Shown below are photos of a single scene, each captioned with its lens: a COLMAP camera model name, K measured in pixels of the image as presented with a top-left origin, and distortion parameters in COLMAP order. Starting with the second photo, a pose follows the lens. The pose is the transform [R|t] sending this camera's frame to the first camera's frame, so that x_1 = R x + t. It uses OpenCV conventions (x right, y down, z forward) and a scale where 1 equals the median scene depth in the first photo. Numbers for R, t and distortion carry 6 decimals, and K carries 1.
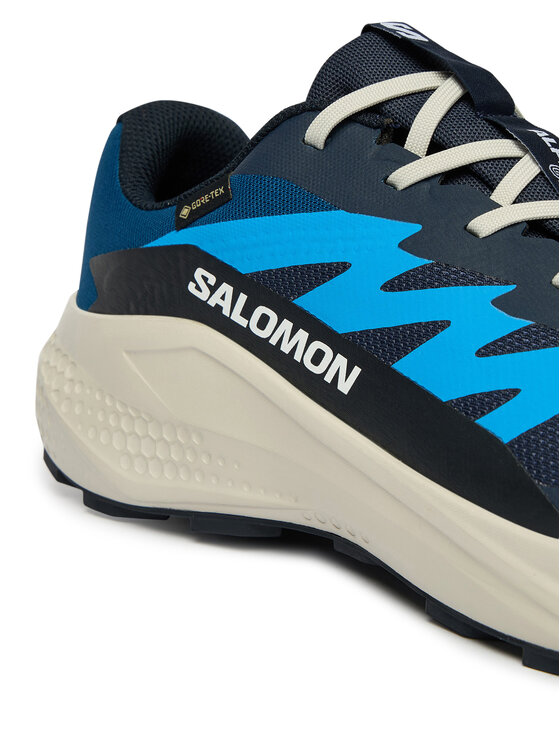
lens RADIAL K [[1233.5, 0, 278.3], [0, 1233.5, 370.3], [0, 0, 1]] dist [0.018797, 0.000000]
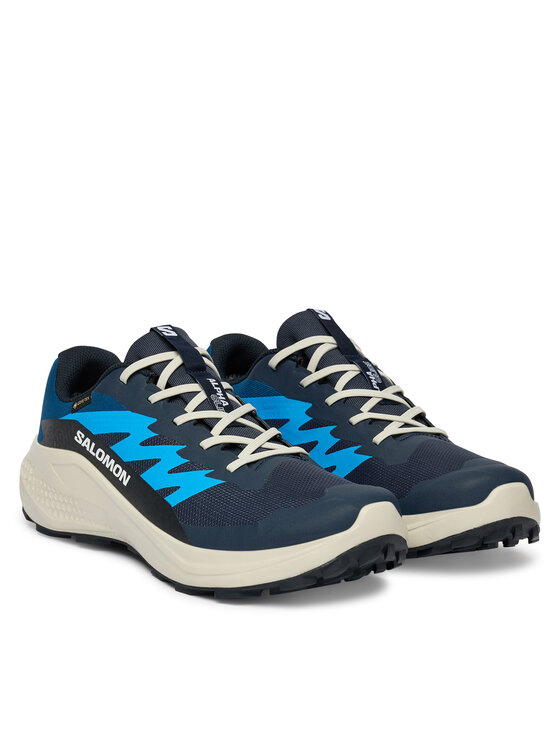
lens RADIAL K [[2196.9, 0, 280.0], [0, 2196.9, 373.3], [0, 0, 1]] dist [-0.382449, 0.000000]
pose [[0.982573, 0.022412, -0.184519, 1.114603], [-0.025723, 0.999548, -0.015570, -0.140016], [0.184087, 0.020045, 0.982706, -3.136289]]
